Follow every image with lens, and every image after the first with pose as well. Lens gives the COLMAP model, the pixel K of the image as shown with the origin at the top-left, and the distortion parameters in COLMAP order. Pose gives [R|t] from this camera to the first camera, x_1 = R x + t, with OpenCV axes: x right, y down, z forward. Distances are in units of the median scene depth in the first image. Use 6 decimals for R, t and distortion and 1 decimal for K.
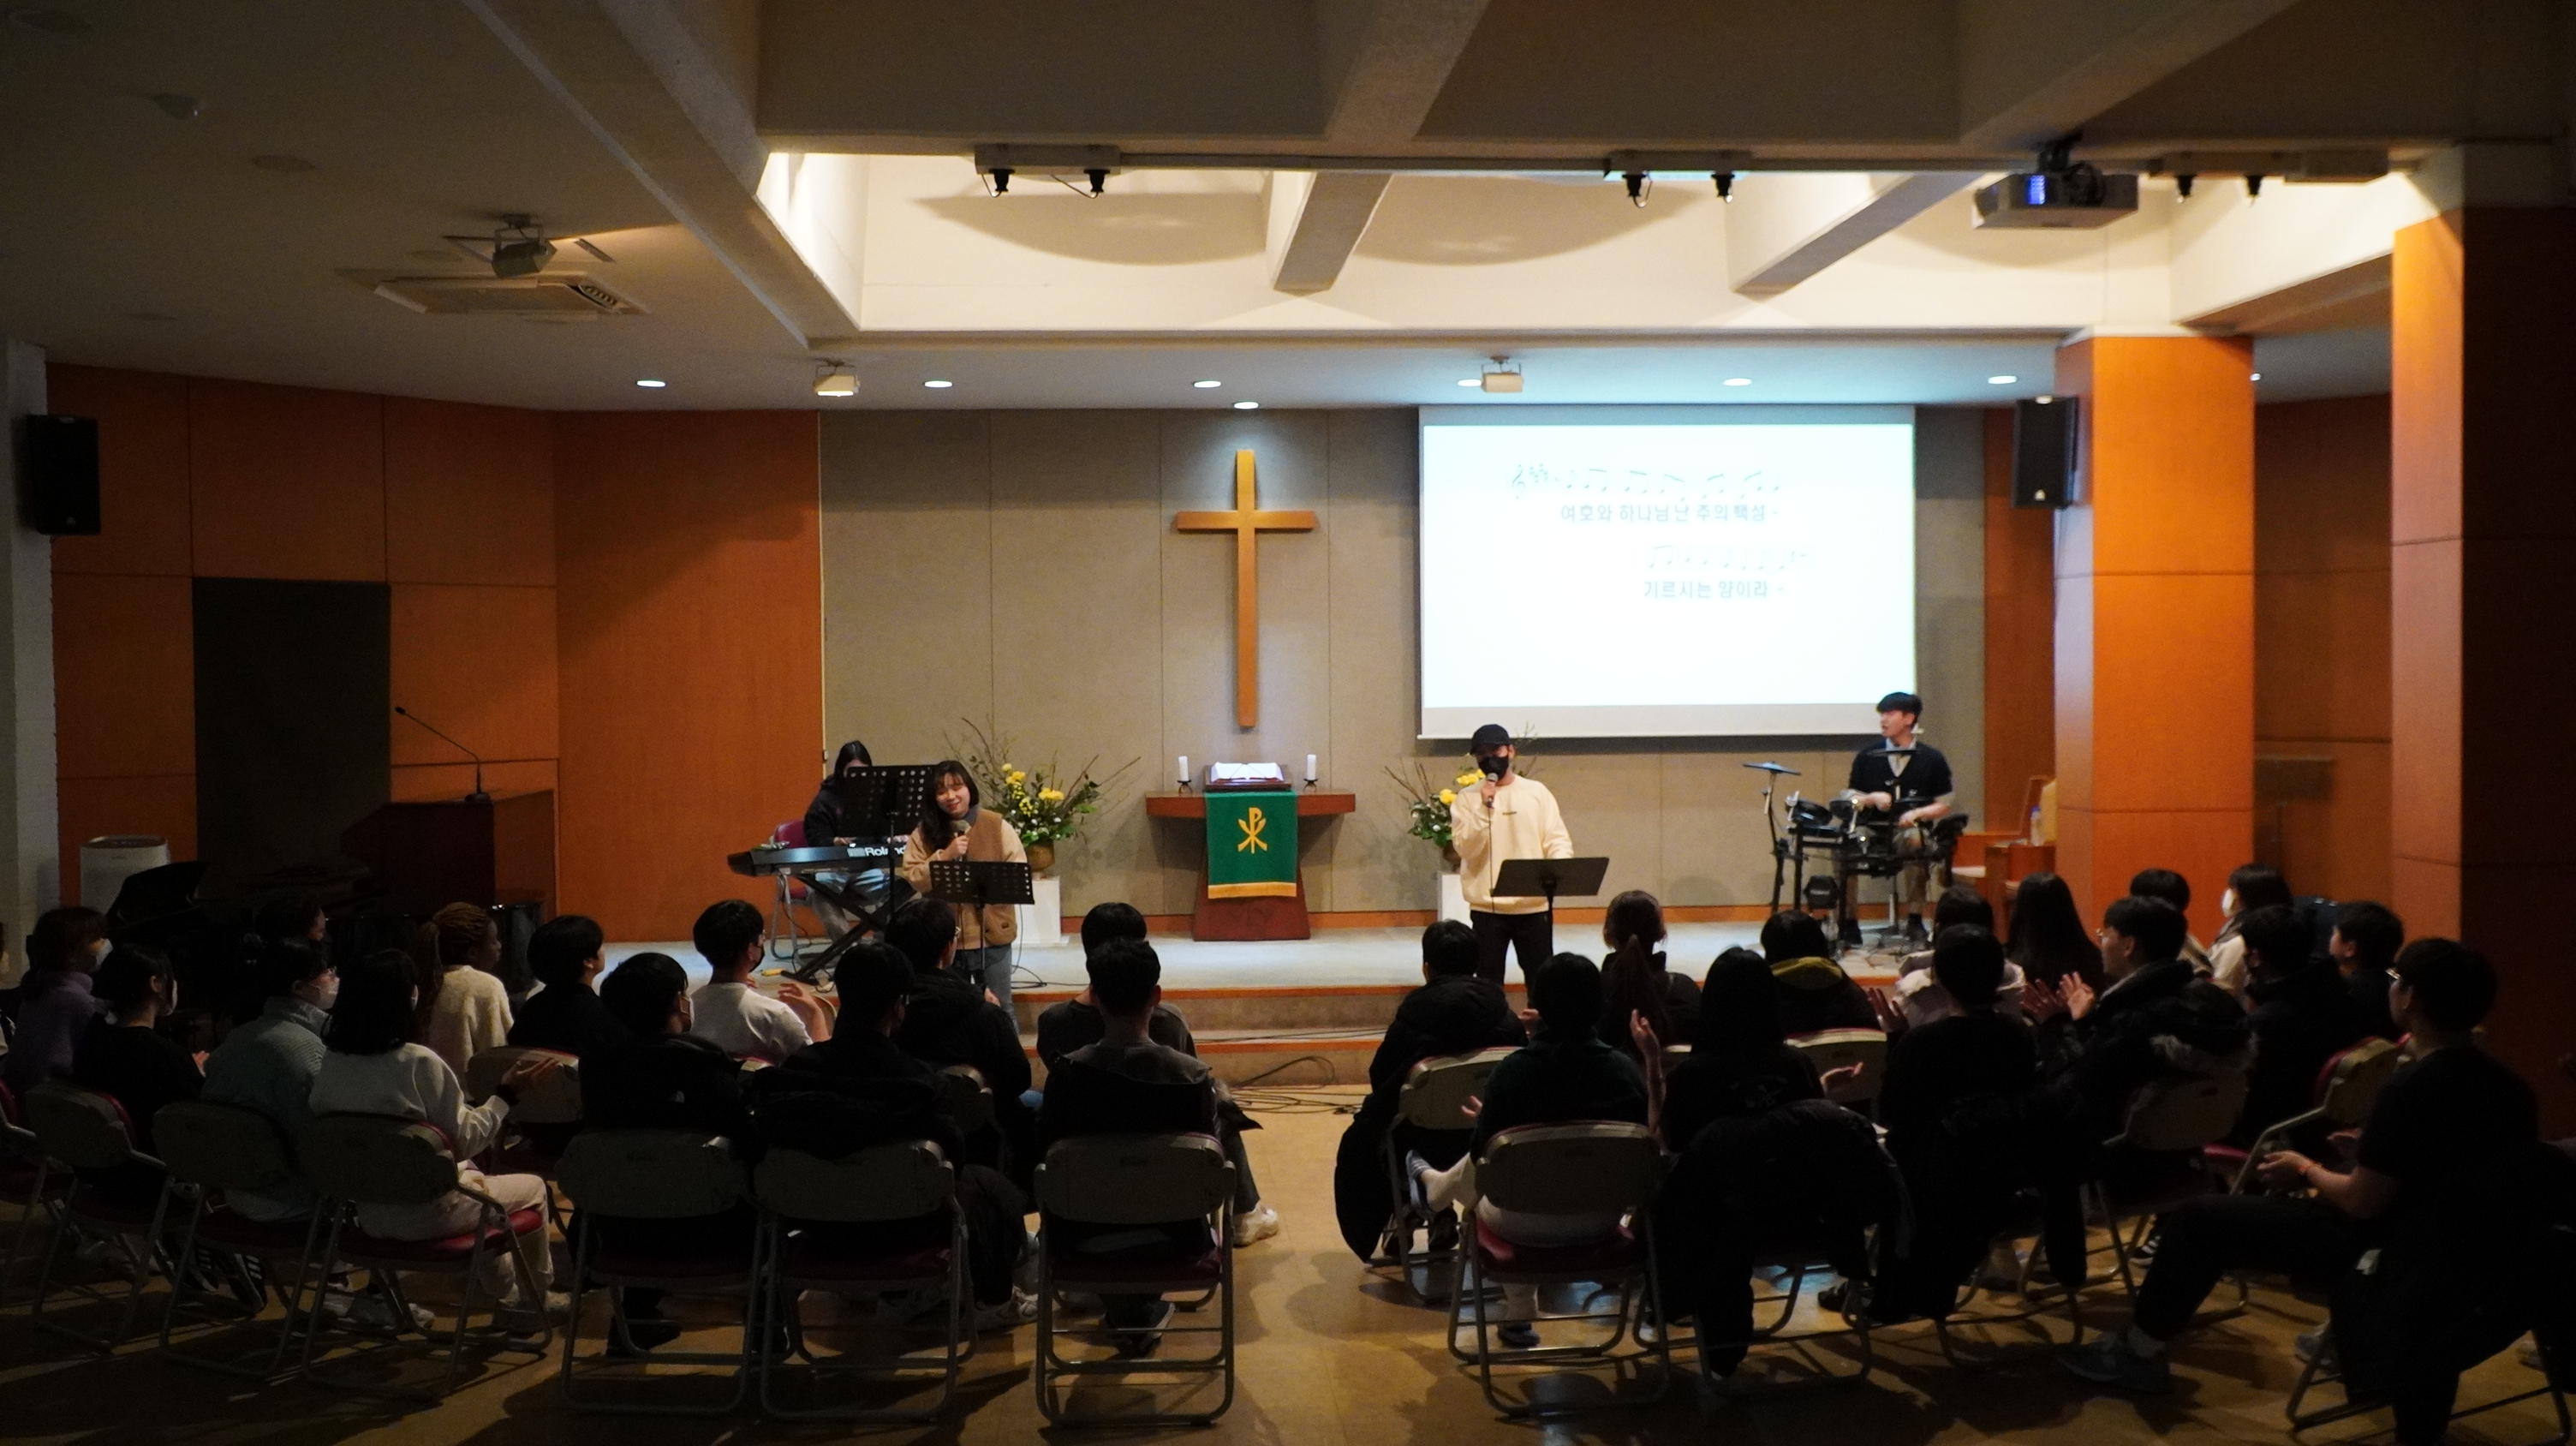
lens RADIAL K [[2208.8, 0, 1288.0], [0, 2208.8, 723.0], [0, 0, 1]] dist [0.031467, 0.006703]
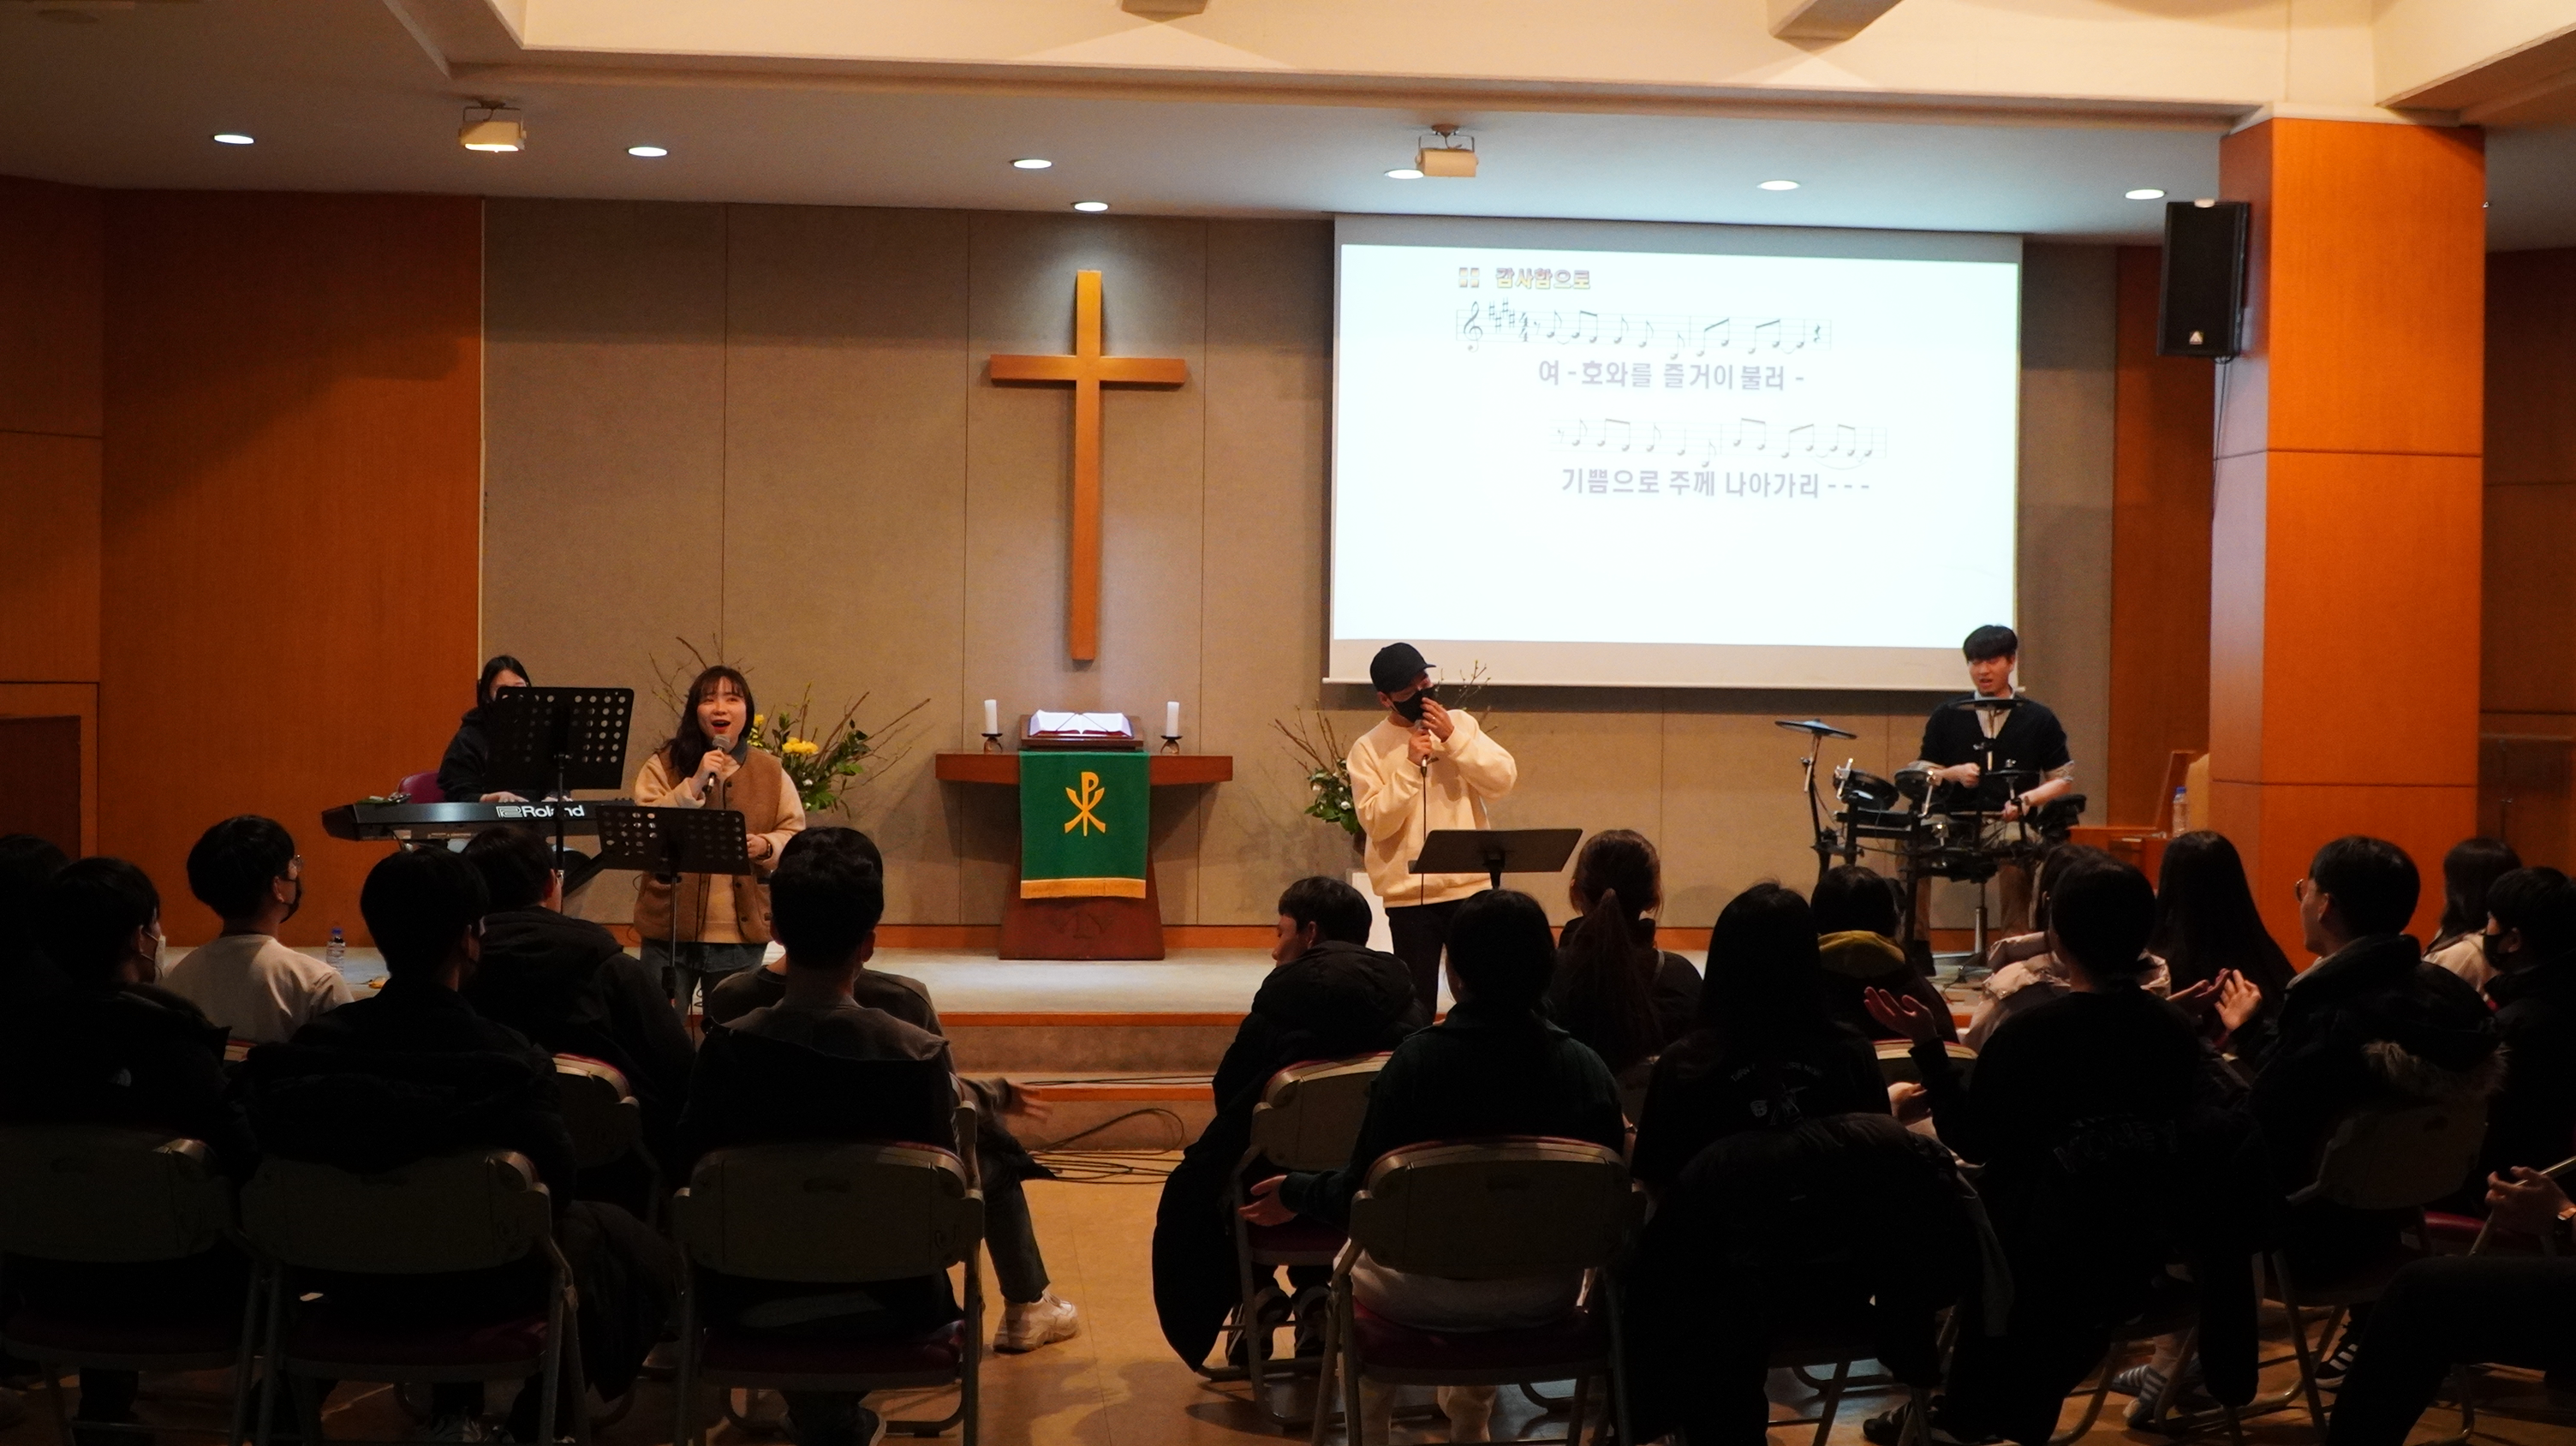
lens RADIAL K [[2940.5, 0, 1288.0], [0, 2940.5, 723.0], [0, 0, 1]] dist [0.017423, -0.071981]
pose [[0.999109, 0.021814, 0.036134, 0.014491], [-0.021514, 0.999731, -0.008684, 0.030472], [-0.036314, 0.007899, 0.999309, 0.058881]]
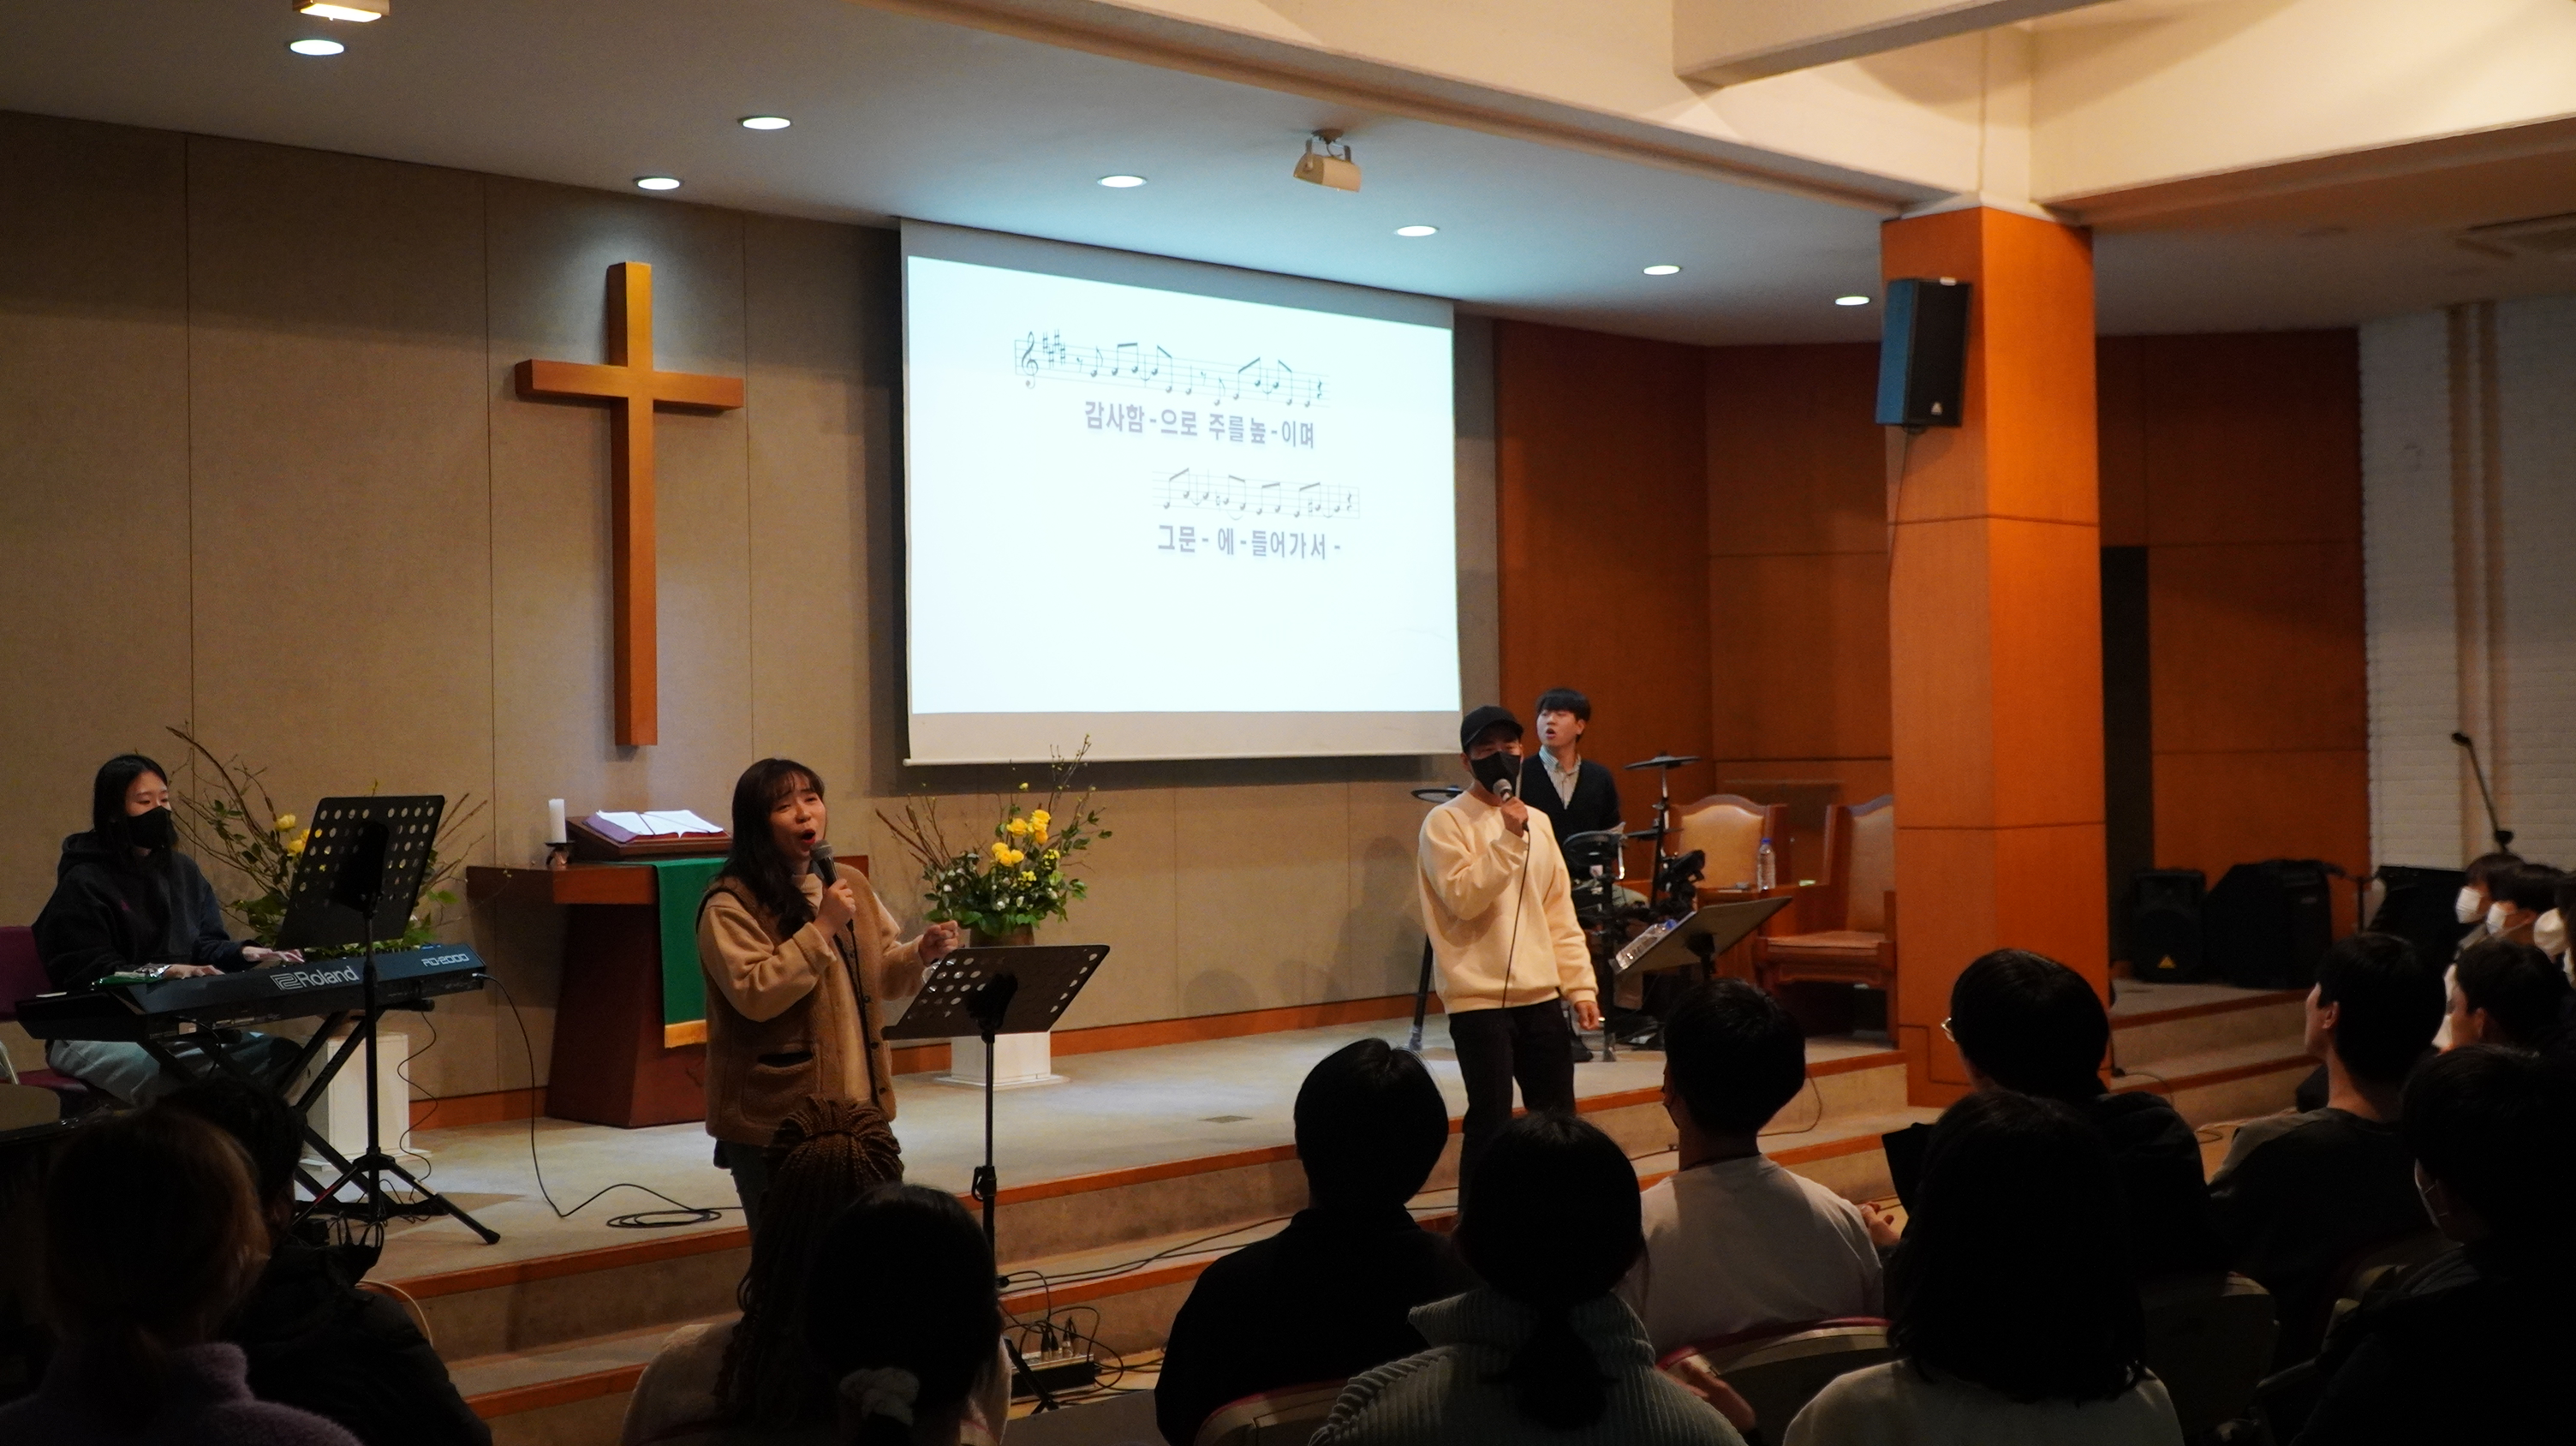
lens RADIAL K [[2832.0, 0, 1288.0], [0, 2832.0, 723.0], [0, 0, 1]] dist [0.017682, -0.001026]
pose [[0.765196, 0.002572, 0.643792, -0.387699], [0.025868, 0.999062, -0.034736, 0.027095], [-0.643277, 0.043234, 0.764412, 0.357830]]
